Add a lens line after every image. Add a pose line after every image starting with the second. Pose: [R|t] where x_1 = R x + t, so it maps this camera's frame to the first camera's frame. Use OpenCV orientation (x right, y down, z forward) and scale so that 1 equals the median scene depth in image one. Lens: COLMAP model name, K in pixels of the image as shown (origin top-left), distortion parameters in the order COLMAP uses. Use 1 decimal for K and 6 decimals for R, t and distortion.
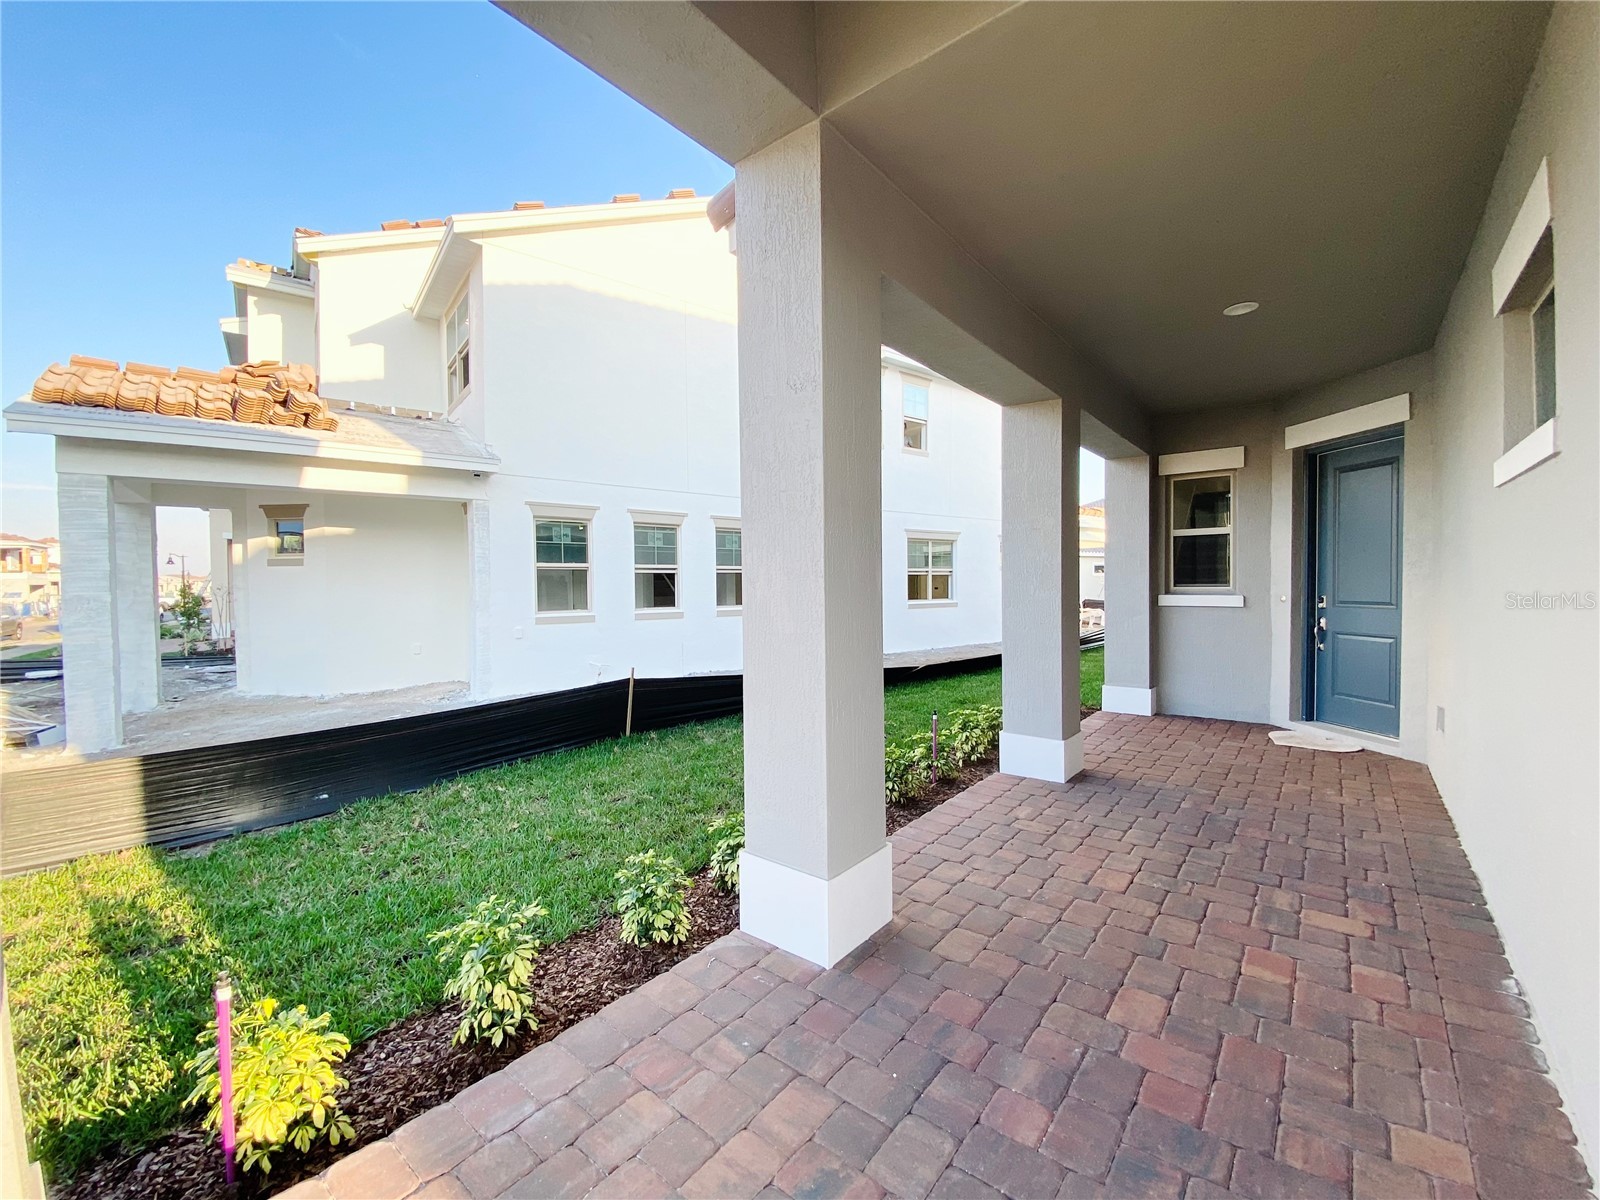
lens RADIAL K [[653.0, 0, 806.3], [0, 653.0, 604.5], [0, 0, 1]] dist [0.013785, -0.005615]
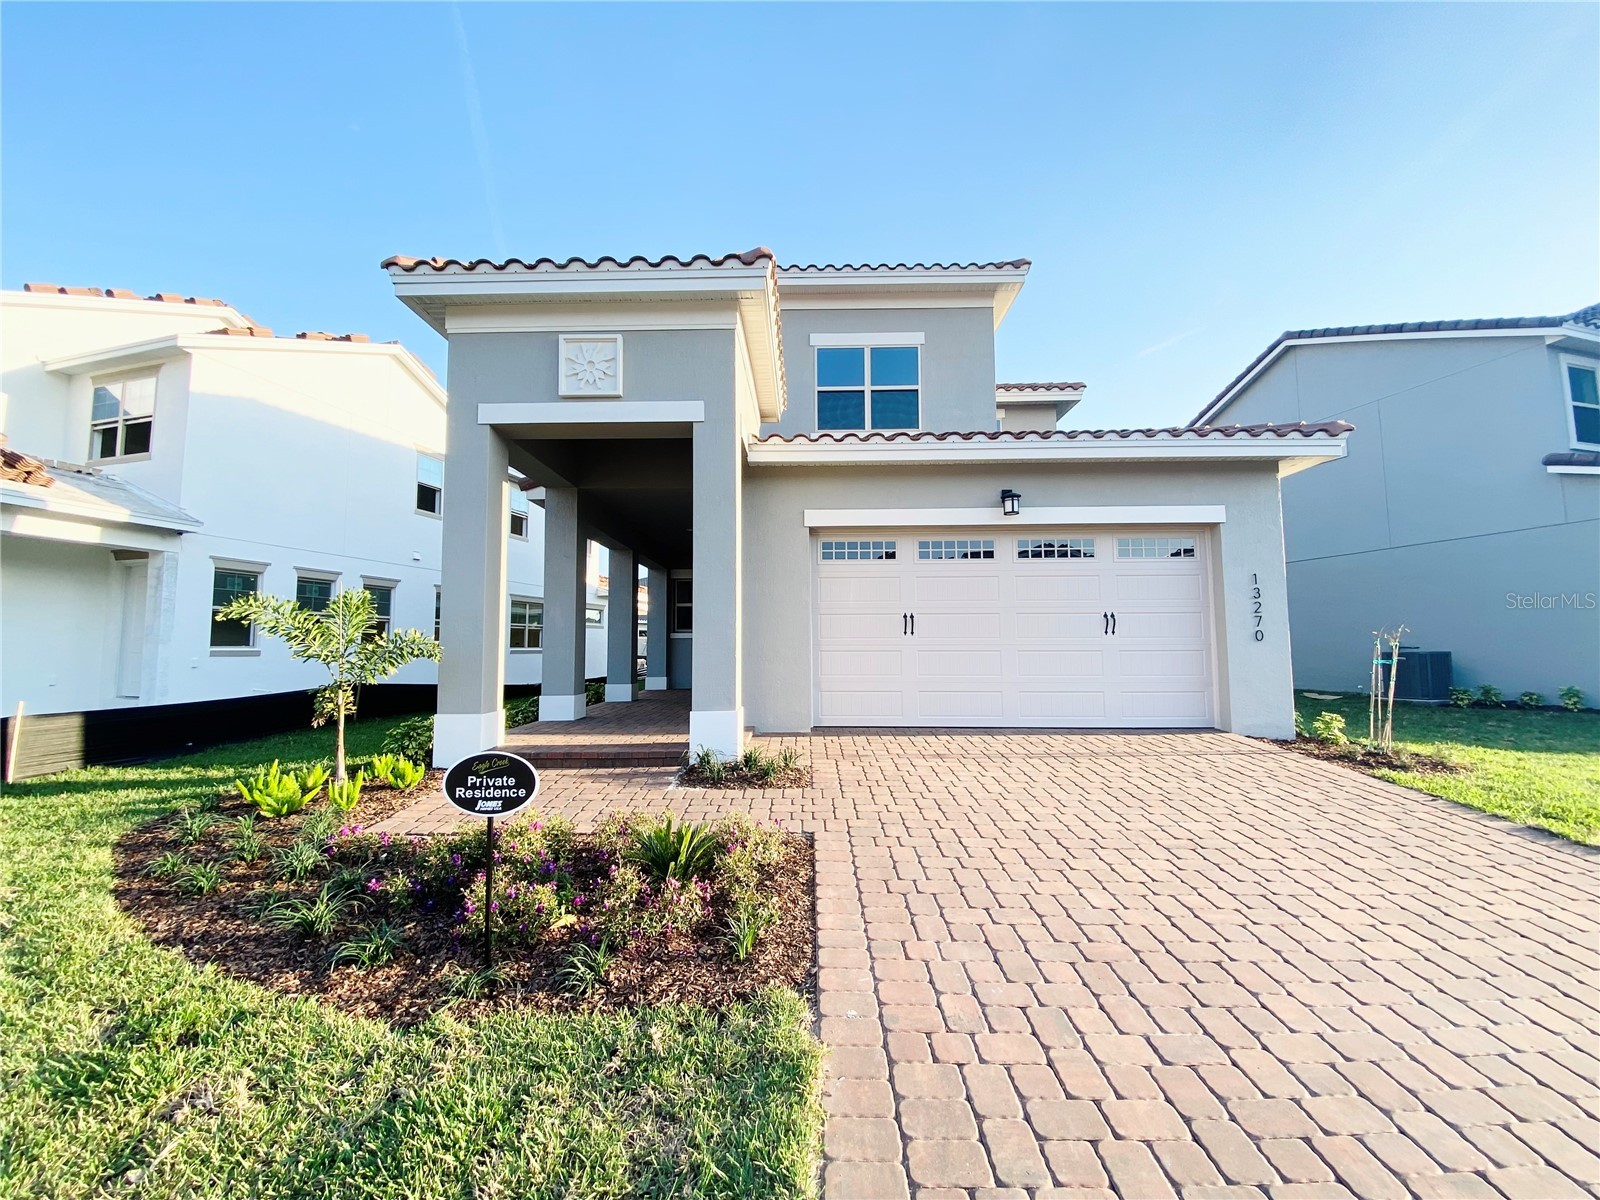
lens RADIAL K [[649.3, 0, 794.2], [0, 649.3, 610.3], [0, 0, 1]] dist [0.010355, -0.006204]
pose [[0.796699, 0.049977, 0.602306, -0.279634], [0.004312, 0.996080, -0.088354, 0.056105], [-0.604360, 0.072989, 0.793361, -0.607429]]
